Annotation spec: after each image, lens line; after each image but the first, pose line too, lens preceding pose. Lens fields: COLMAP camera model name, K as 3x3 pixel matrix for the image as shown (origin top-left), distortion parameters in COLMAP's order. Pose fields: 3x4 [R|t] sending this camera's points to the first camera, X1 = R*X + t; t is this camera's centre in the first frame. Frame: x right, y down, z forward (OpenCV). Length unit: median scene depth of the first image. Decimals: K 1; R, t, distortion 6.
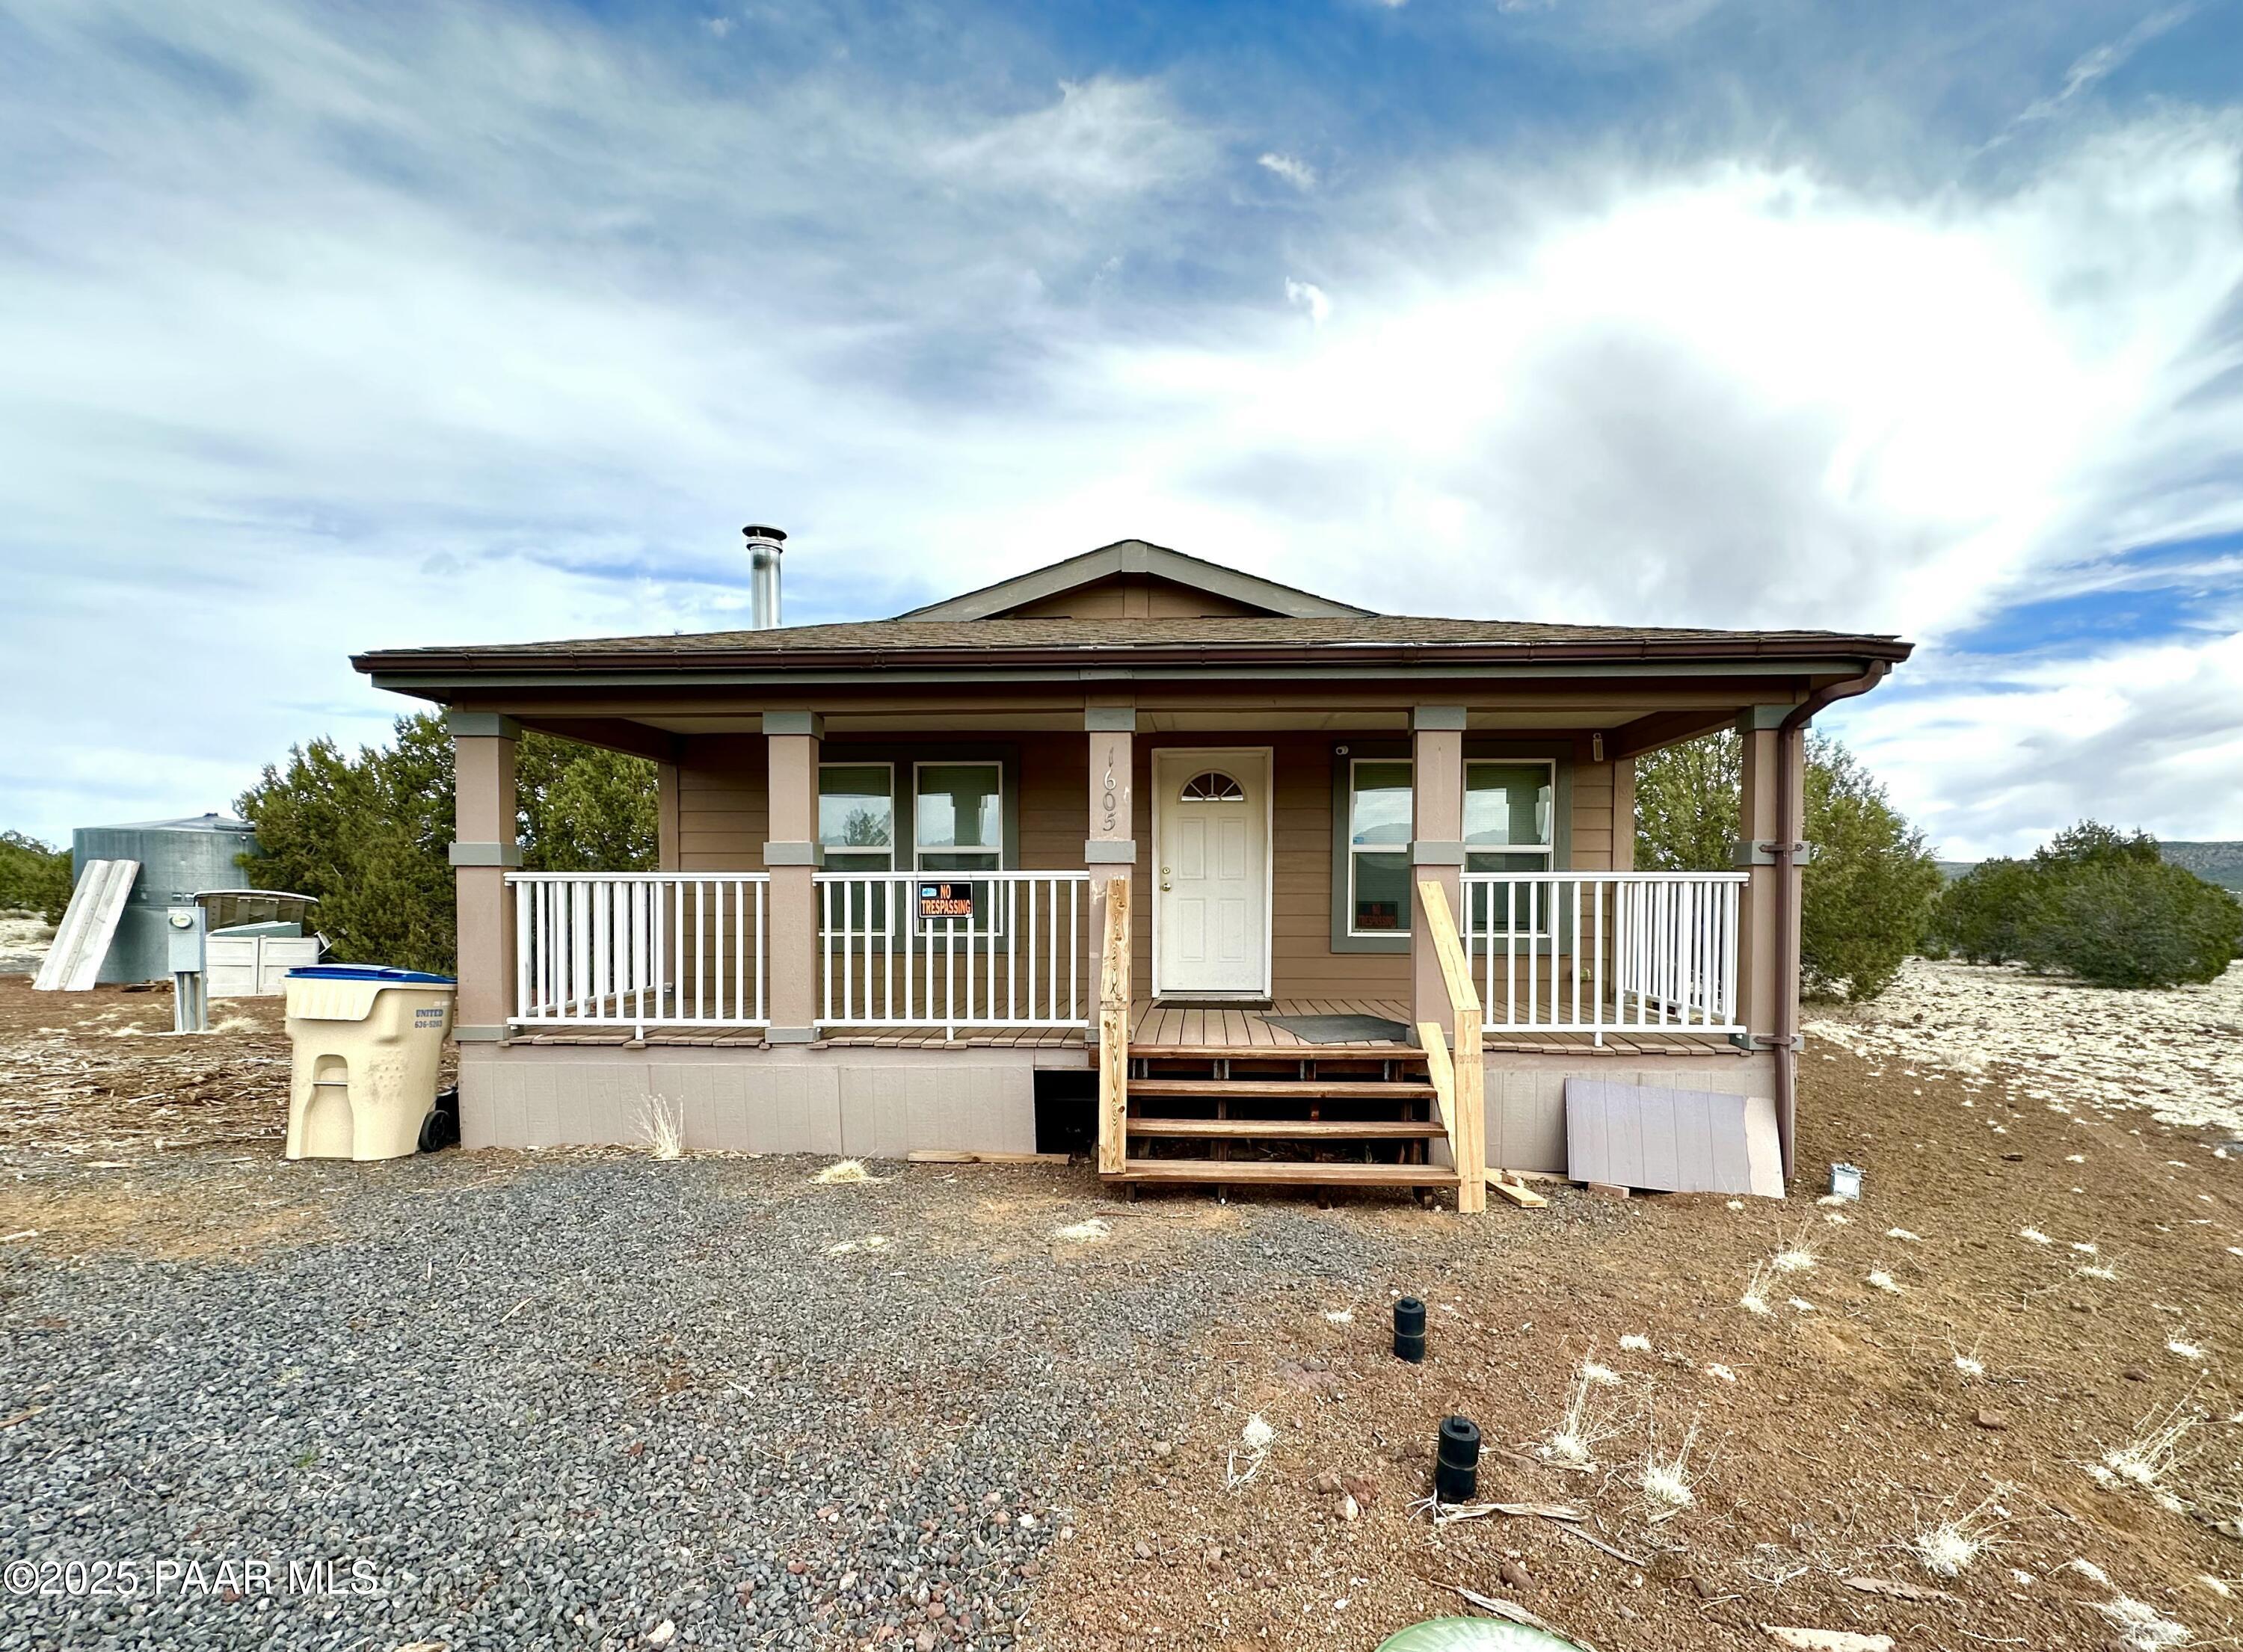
lens RADIAL K [[934.5, 0, 1121.1], [0, 934.5, 872.7], [0, 0, 1]] dist [0.040680, 0.000032]
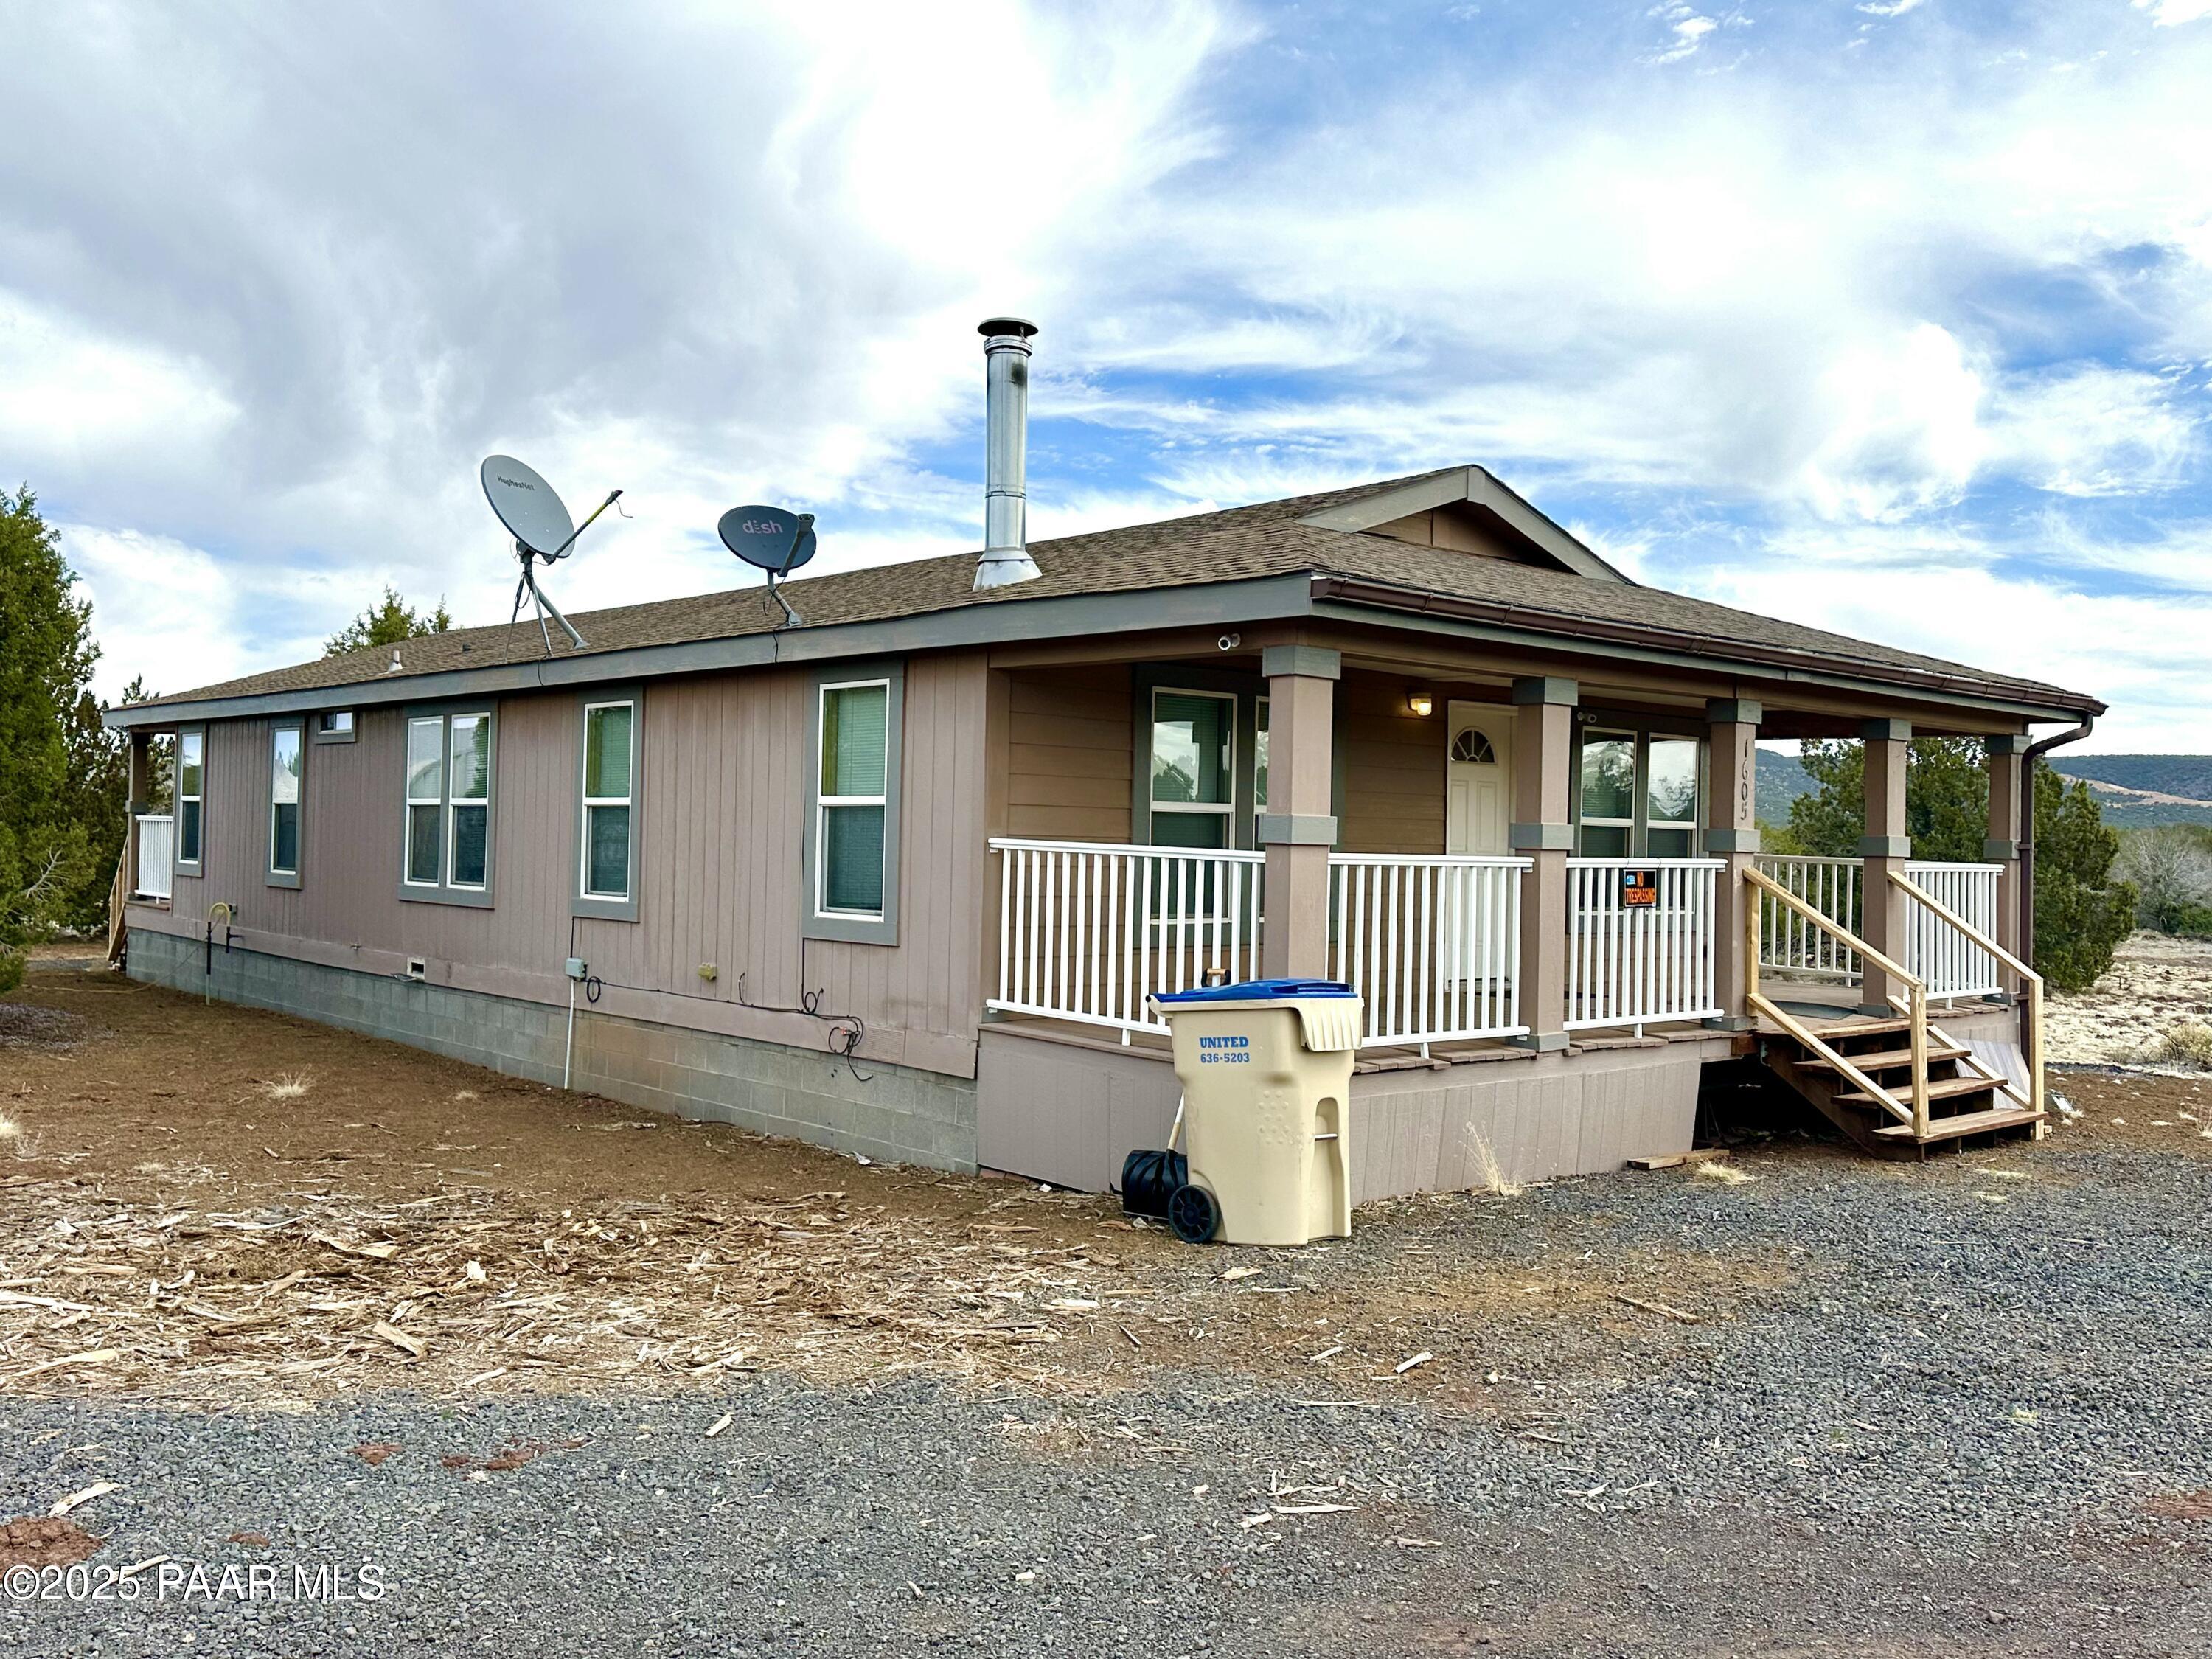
lens RADIAL K [[1851.2, 0, 1106.0], [0, 1851.2, 829.5], [0, 0, 1]] dist [0.090048, 0.000116]
pose [[0.710772, 0.020193, 0.703132, -1.500793], [-0.019960, 0.999764, -0.008536, -0.002297], [-0.703139, -0.007968, 0.711008, 0.040694]]
